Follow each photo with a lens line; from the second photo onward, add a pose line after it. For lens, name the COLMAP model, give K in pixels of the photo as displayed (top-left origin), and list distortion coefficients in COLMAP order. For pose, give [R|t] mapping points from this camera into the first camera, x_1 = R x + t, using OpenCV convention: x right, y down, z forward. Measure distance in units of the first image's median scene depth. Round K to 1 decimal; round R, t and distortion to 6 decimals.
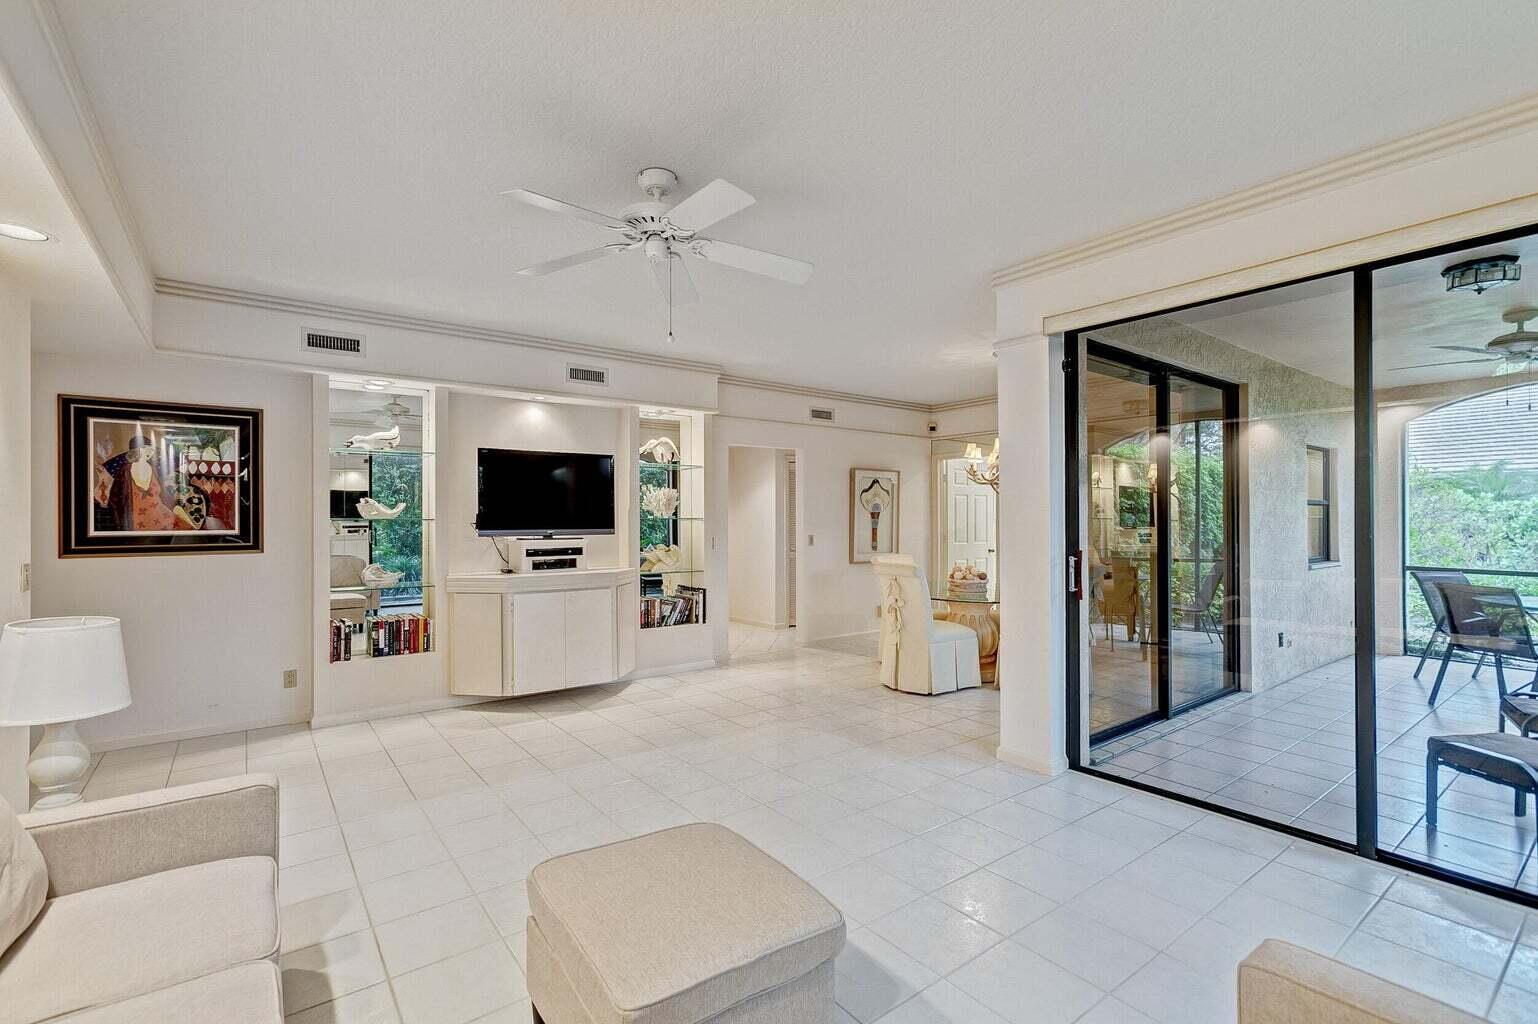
lens RADIAL K [[688.0, 0, 764.6], [0, 688.0, 520.7], [0, 0, 1]] dist [0.001857, 0.006338]
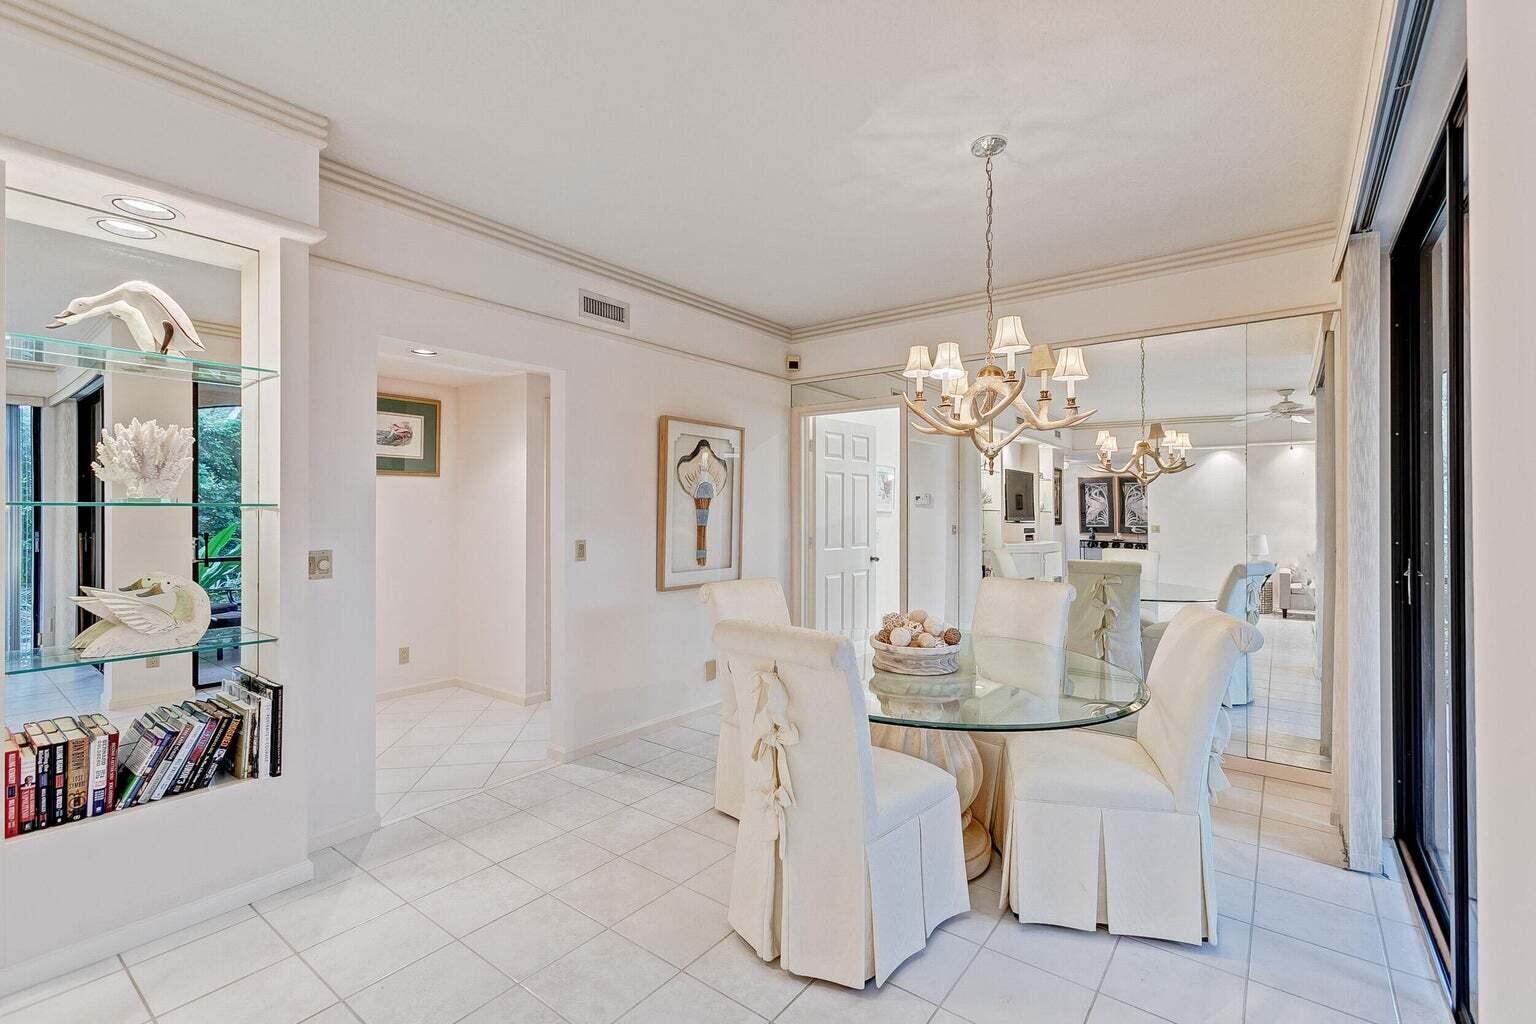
lens RADIAL K [[687.1, 0, 766.5], [0, 687.1, 506.1], [0, 0, 1]] dist [0.001857, 0.006338]
pose [[0.962981, 0.005757, 0.269507, 0.062040], [-0.002713, 0.999928, -0.011664, 0.000980], [-0.269555, 0.010501, 0.962928, 0.466242]]
